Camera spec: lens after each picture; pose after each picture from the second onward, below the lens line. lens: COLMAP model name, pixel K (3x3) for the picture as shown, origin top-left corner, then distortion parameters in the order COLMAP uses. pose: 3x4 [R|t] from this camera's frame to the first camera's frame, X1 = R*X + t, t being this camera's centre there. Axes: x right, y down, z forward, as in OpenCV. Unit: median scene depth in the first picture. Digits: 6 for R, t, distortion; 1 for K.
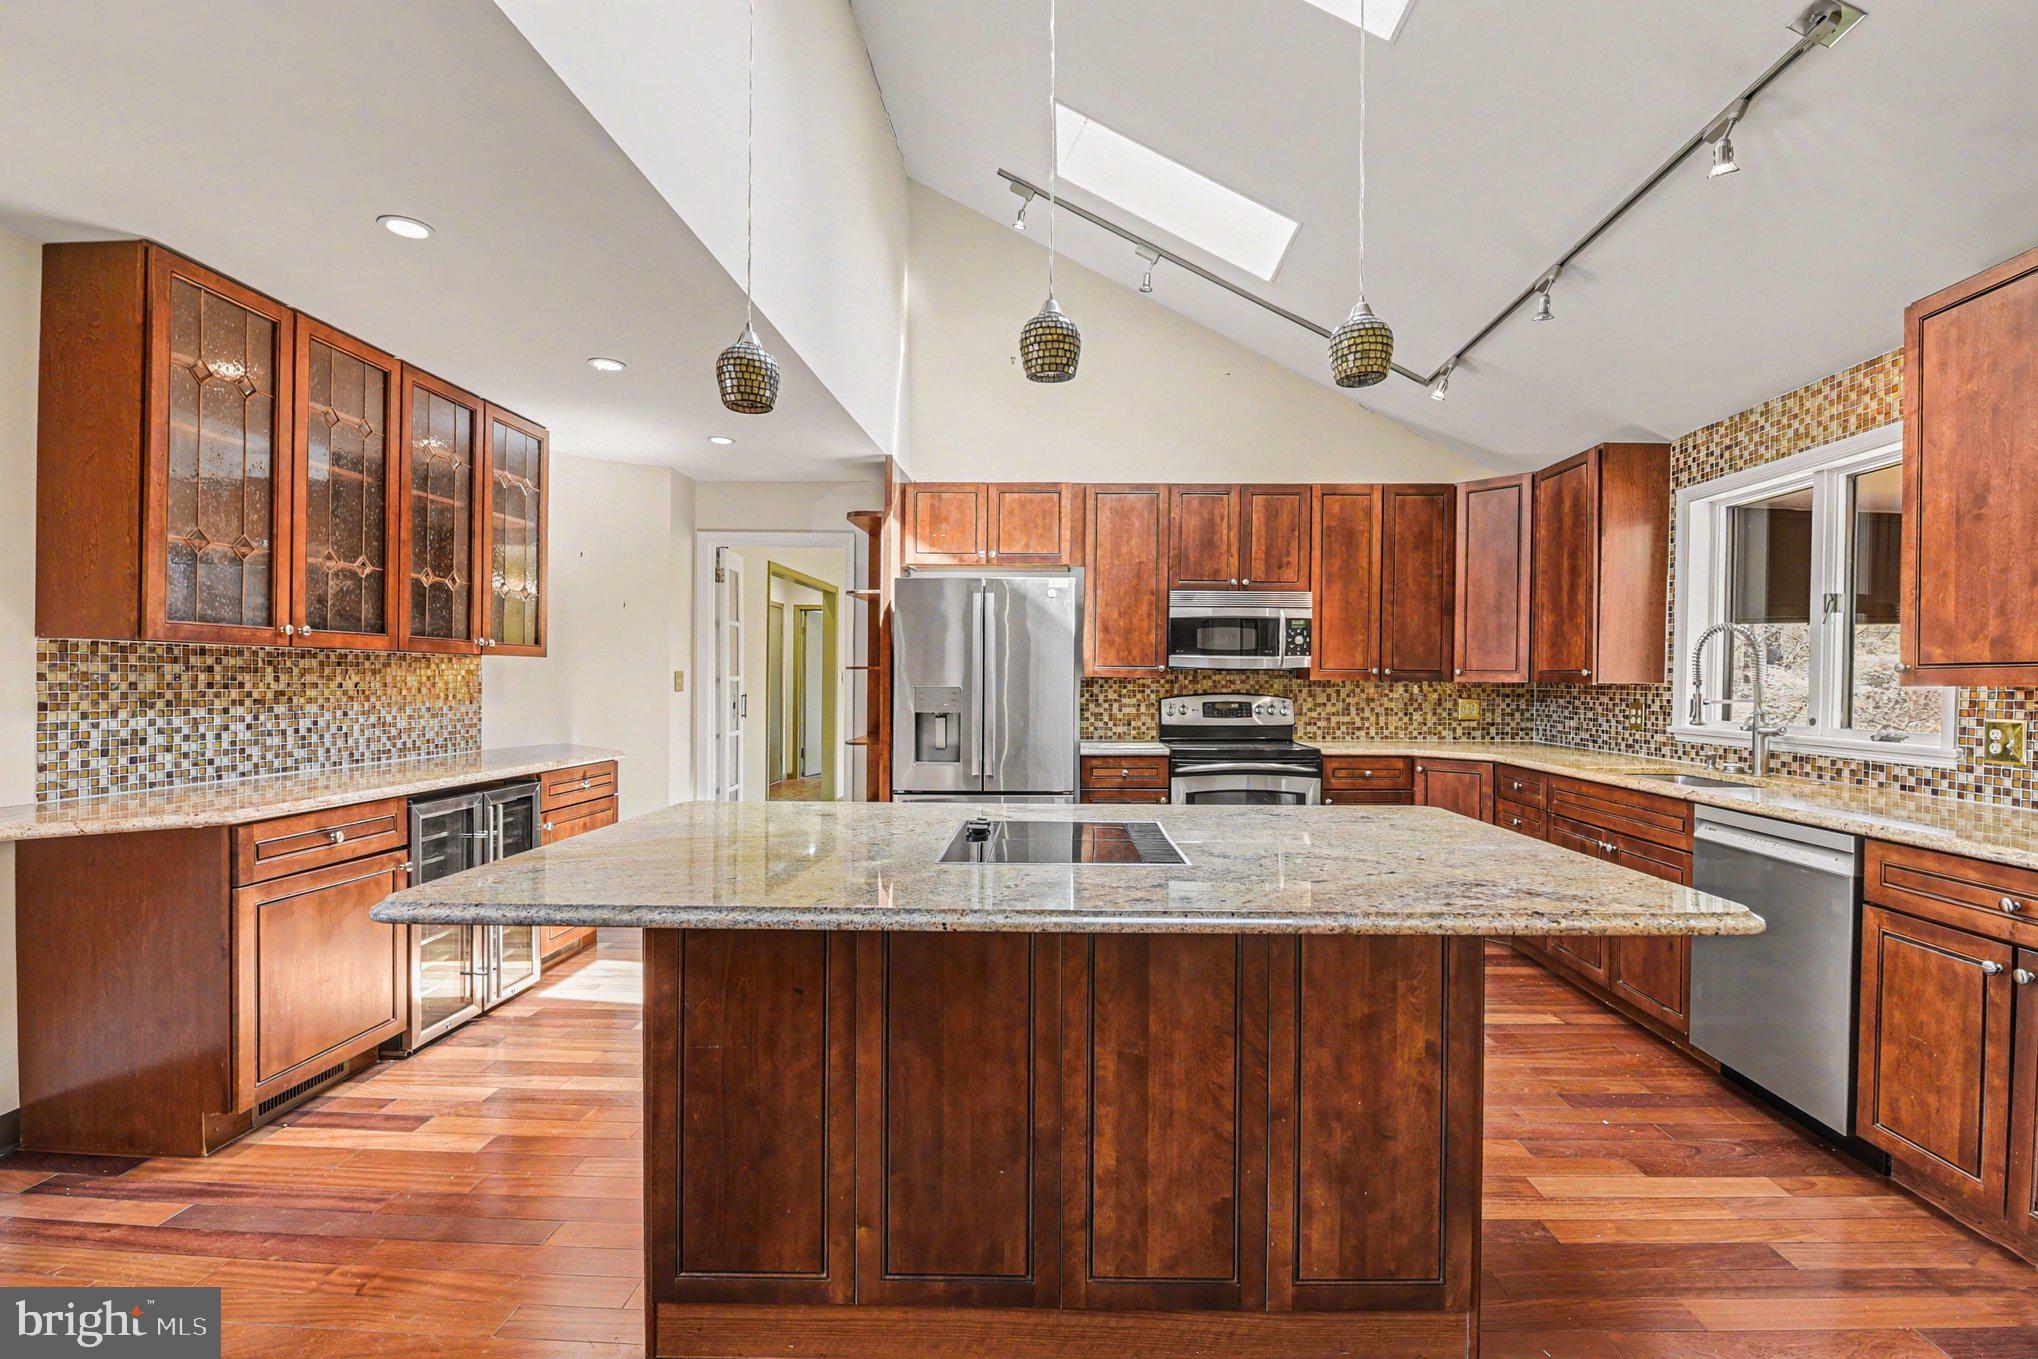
lens RADIAL K [[886.7, 0, 1018.0], [0, 886.7, 687.1], [0, 0, 1]] dist [0.000411, -0.010159]
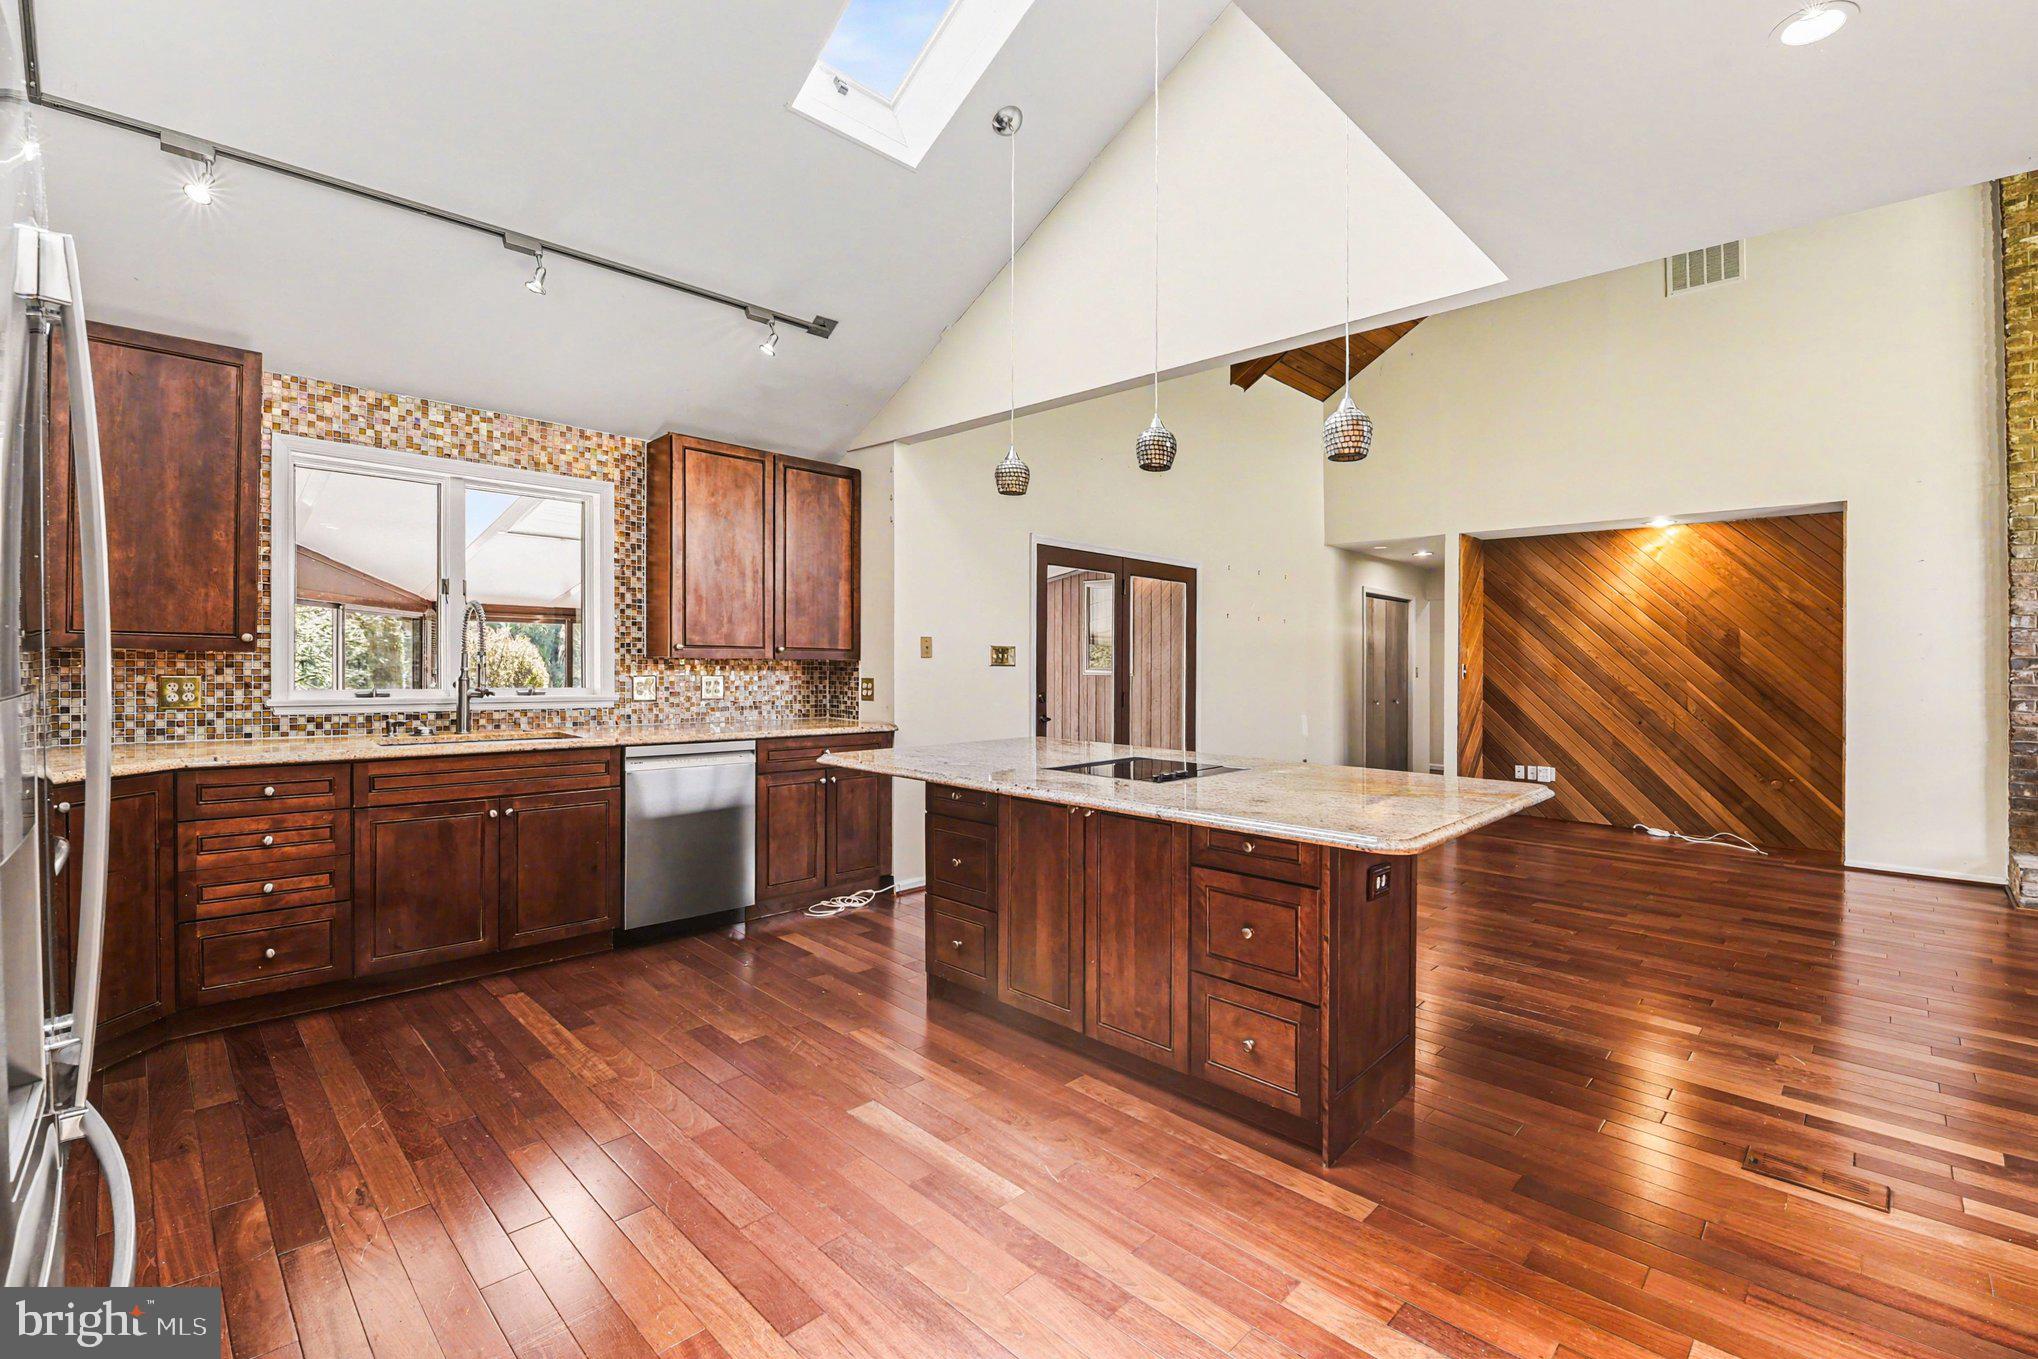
lens RADIAL K [[907.9, 0, 1008.5], [0, 907.9, 659.0], [0, 0, 1]] dist [0.003107, -0.010406]
pose [[-0.747896, -0.014992, 0.663647, -0.404050], [-0.013834, 0.999880, 0.006996, -0.012679], [-0.663672, -0.003948, -0.748013, 1.180080]]
